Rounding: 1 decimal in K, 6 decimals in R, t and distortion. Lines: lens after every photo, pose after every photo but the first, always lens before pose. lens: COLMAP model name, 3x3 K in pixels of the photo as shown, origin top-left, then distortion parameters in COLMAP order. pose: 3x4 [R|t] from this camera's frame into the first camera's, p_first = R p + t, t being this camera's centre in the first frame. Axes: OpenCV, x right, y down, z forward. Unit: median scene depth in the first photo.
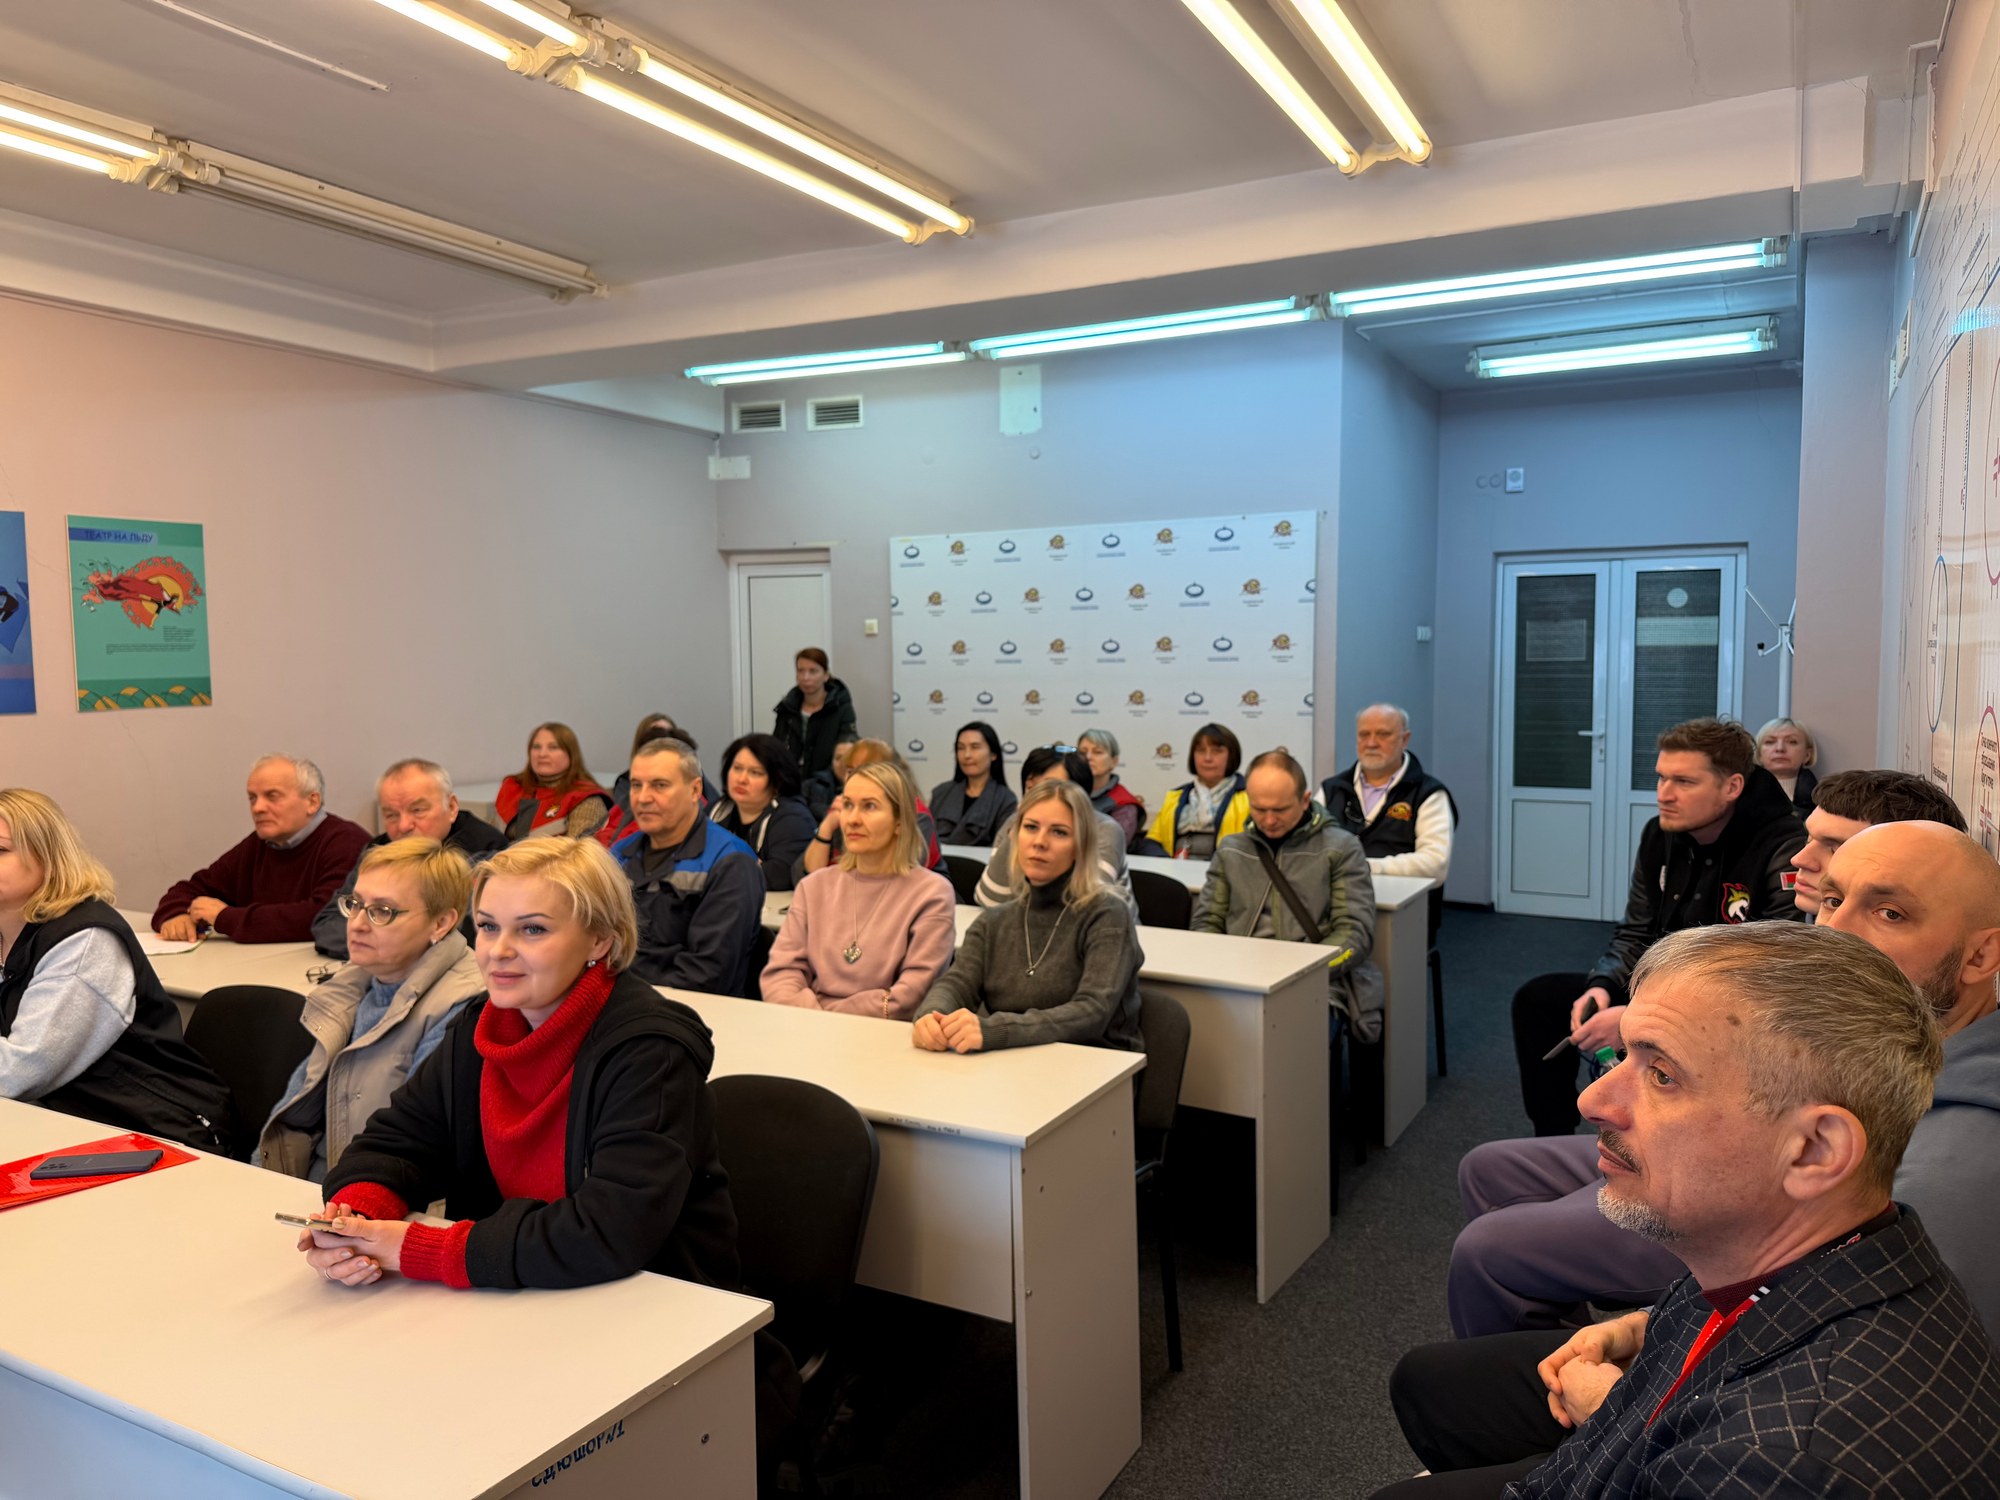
lens RADIAL K [[1365.5, 0, 991.9], [0, 1365.5, 751.7], [0, 0, 1]] dist [0.134742, -0.191417]
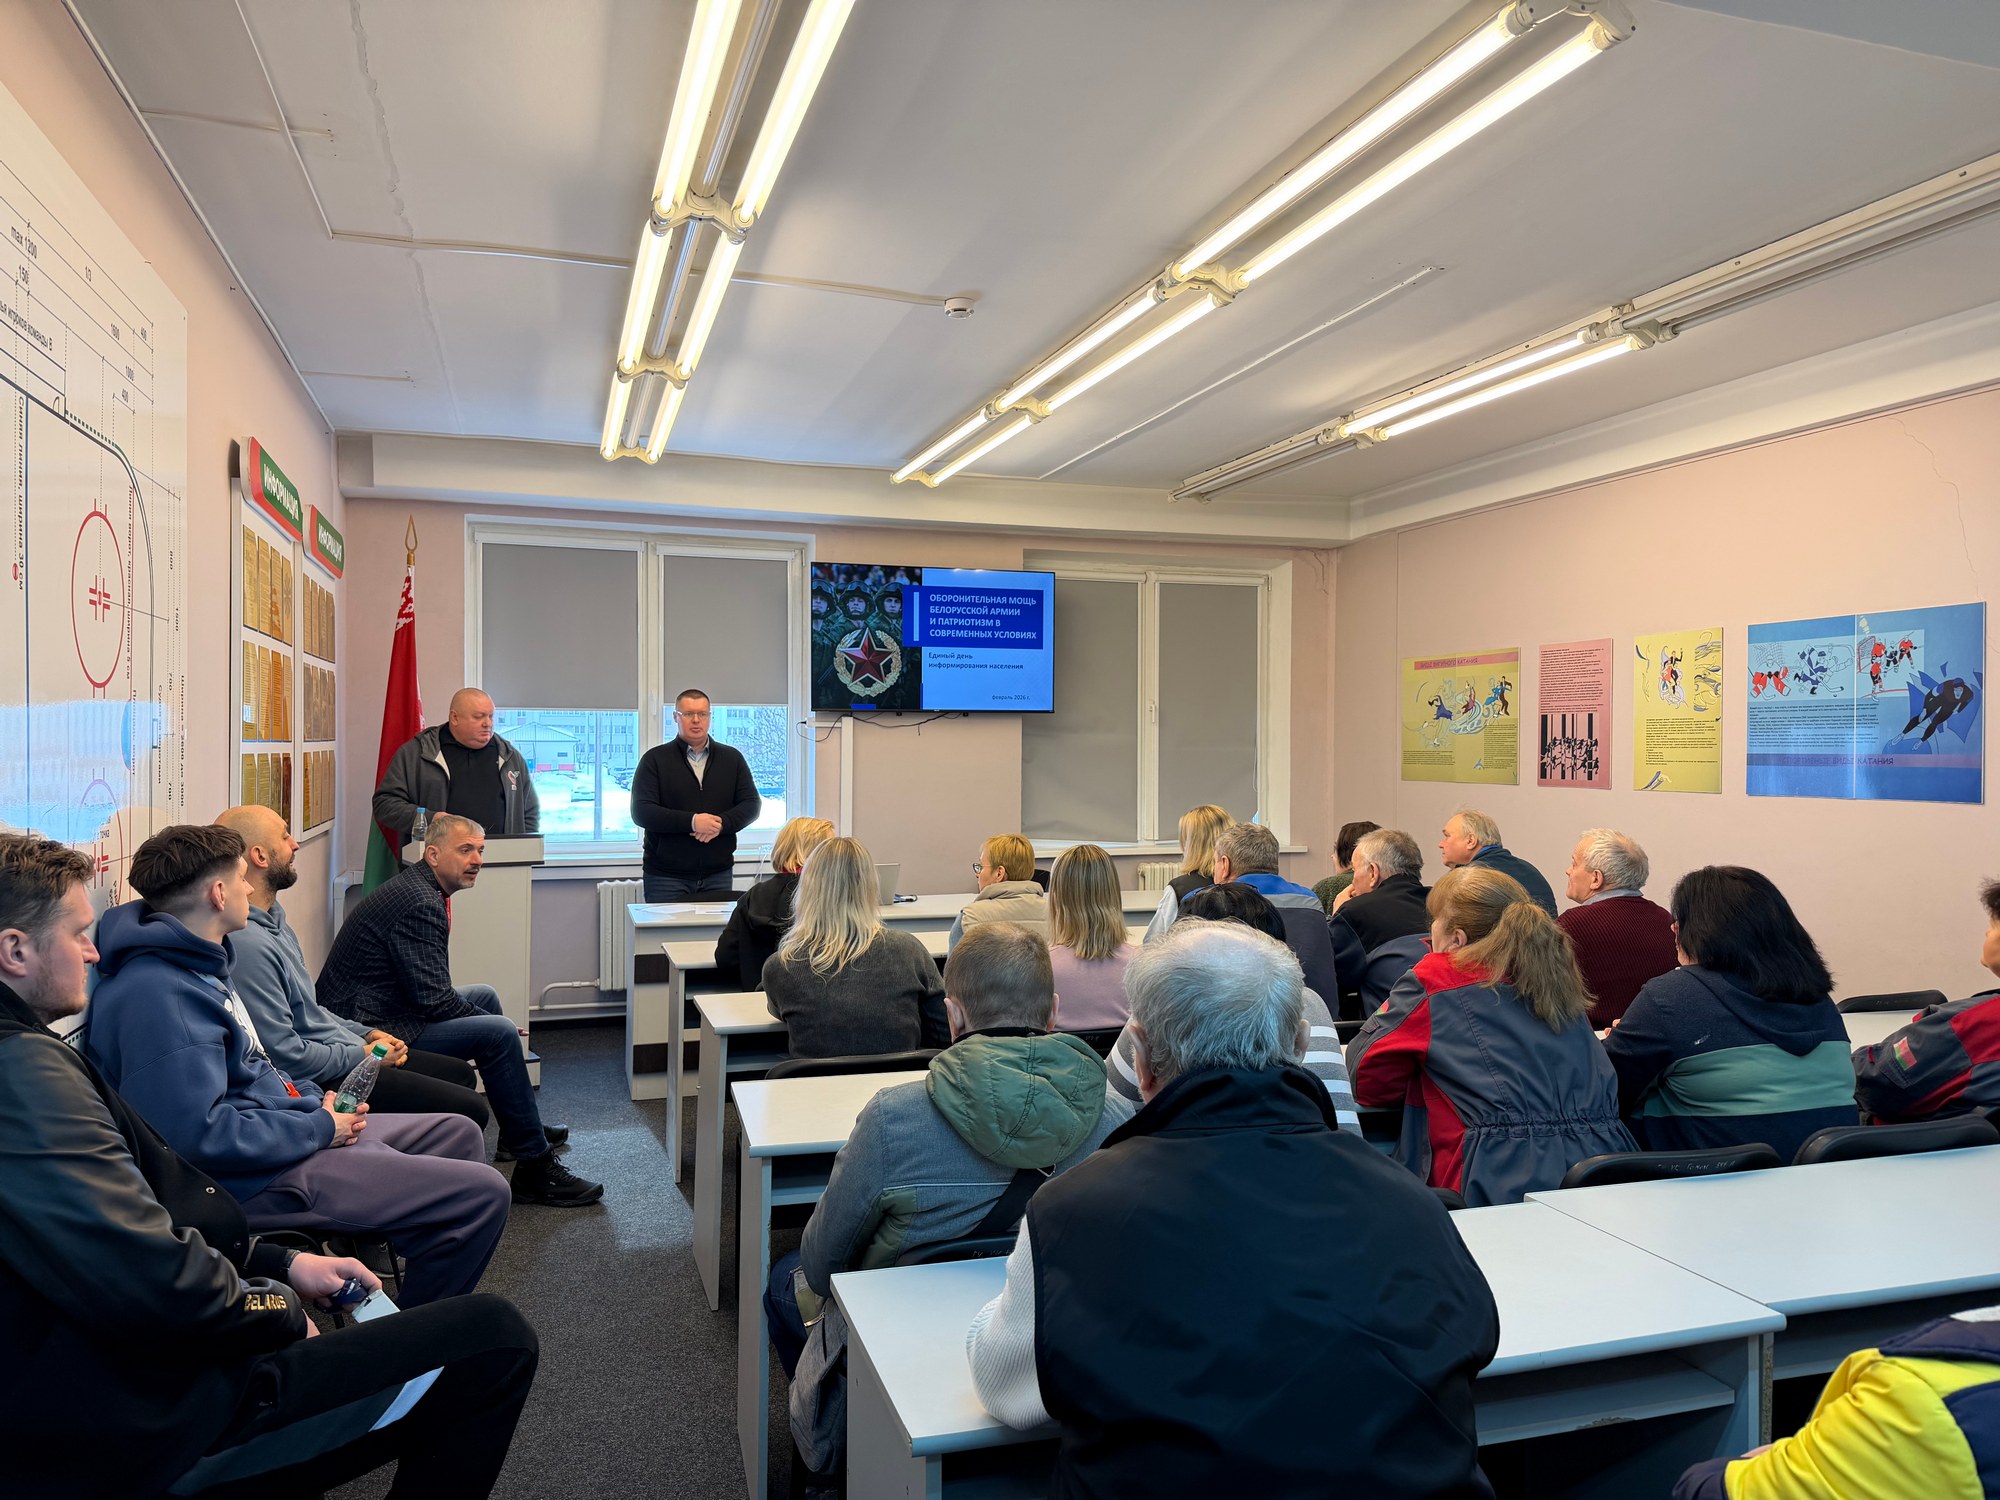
lens RADIAL K [[1444.2, 0, 1011.3], [0, 1444.2, 746.3], [0, 0, 1]] dist [0.152293, -0.176233]
pose [[-0.675913, 0.005629, -0.736960, 0.675836], [-0.056716, 0.996608, 0.059630, -0.112894], [0.734796, 0.082102, -0.673301, 1.475228]]
